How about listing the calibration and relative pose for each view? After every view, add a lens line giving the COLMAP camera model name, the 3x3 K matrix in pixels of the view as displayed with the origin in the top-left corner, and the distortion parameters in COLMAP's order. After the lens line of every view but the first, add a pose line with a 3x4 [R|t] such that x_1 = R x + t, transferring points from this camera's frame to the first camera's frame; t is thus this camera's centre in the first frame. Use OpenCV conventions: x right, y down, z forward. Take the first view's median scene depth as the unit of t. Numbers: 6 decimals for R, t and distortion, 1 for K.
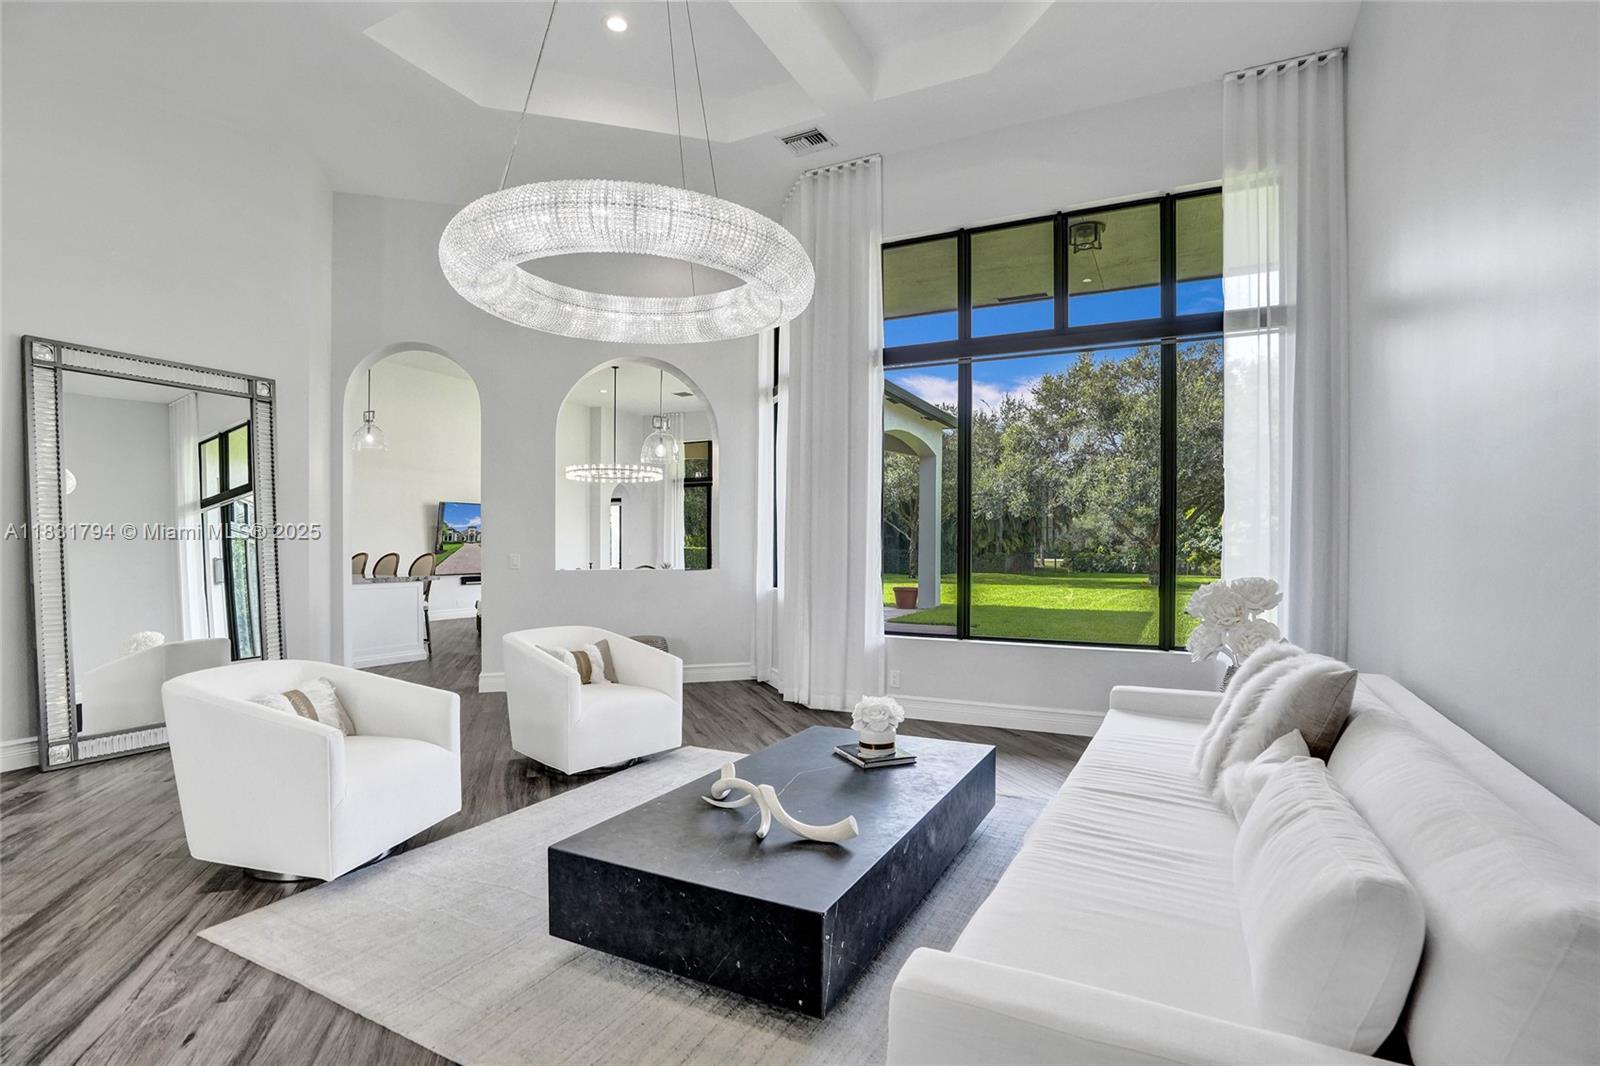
lens RADIAL K [[792.9, 0, 804.1], [0, 792.9, 553.6], [0, 0, 1]] dist [-0.055579, 0.021113]
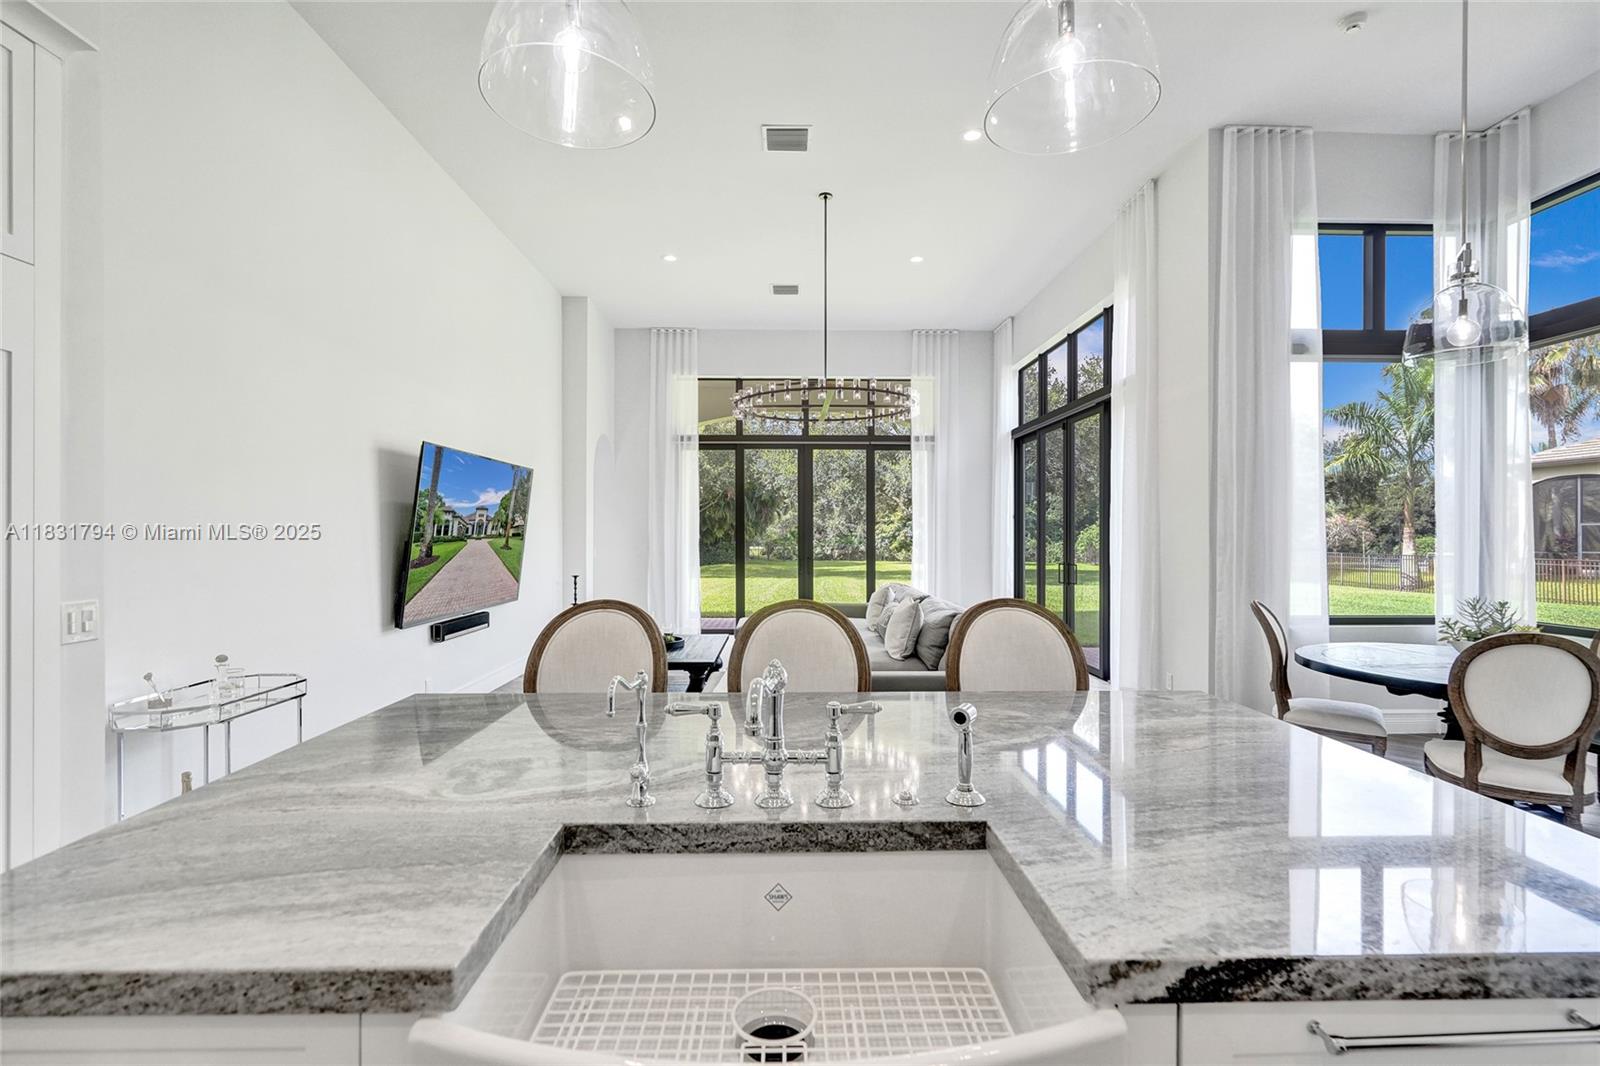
lens RADIAL K [[762.3, 0, 761.6], [0, 762.3, 536.1], [0, 0, 1]] dist [-0.045906, 0.010921]
pose [[0.890993, -0.007494, 0.453956, -0.377576], [0.010572, 0.999935, -0.004242, -0.012612], [-0.453894, 0.008578, 0.891014, 0.440884]]
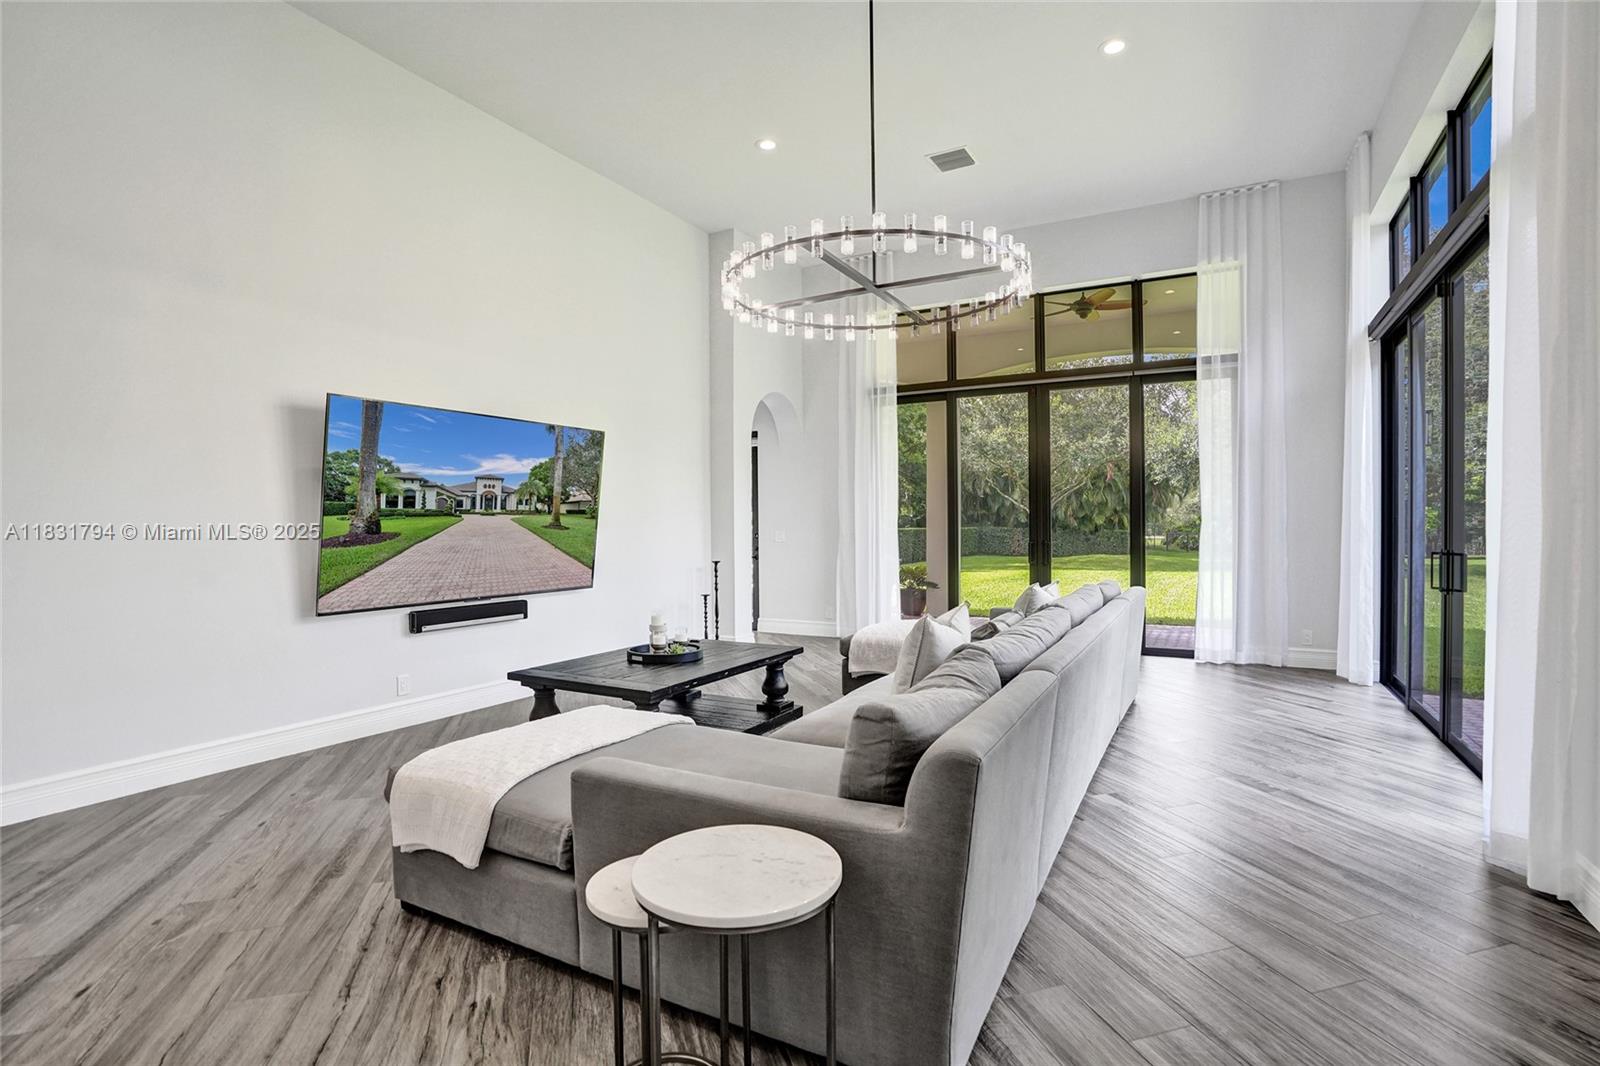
lens RADIAL K [[762.3, 0, 808.8], [0, 762.3, 536.3], [0, 0, 1]] dist [-0.045906, 0.010921]
pose [[0.999867, -0.014840, -0.006822, -0.202714], [0.014853, 0.999888, 0.001901, -0.003935], [0.006793, -0.002002, 0.999975, 0.527941]]
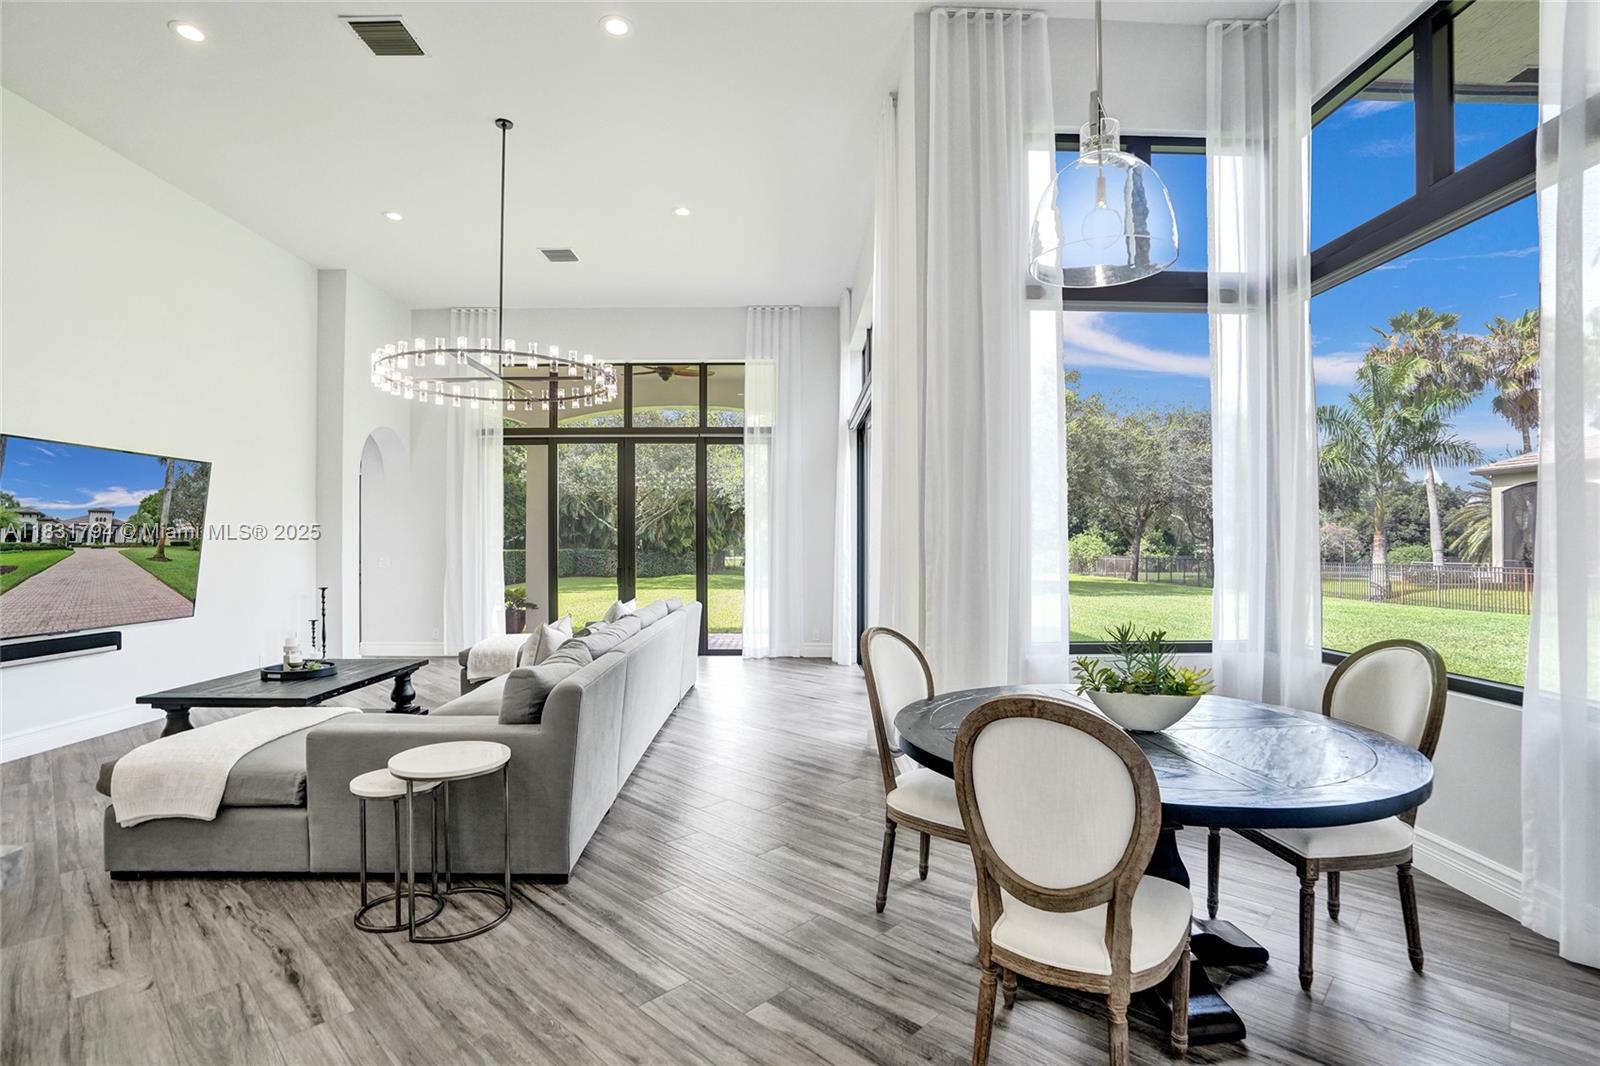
lens RADIAL K [[762.3, 0, 793.9], [0, 762.3, 547.5], [0, 0, 1]] dist [-0.045906, 0.010921]
pose [[0.880545, -0.009721, 0.473862, -0.223544], [0.011715, 0.999931, -0.001258, -0.009401], [-0.473817, 0.006659, 0.880598, 0.438105]]
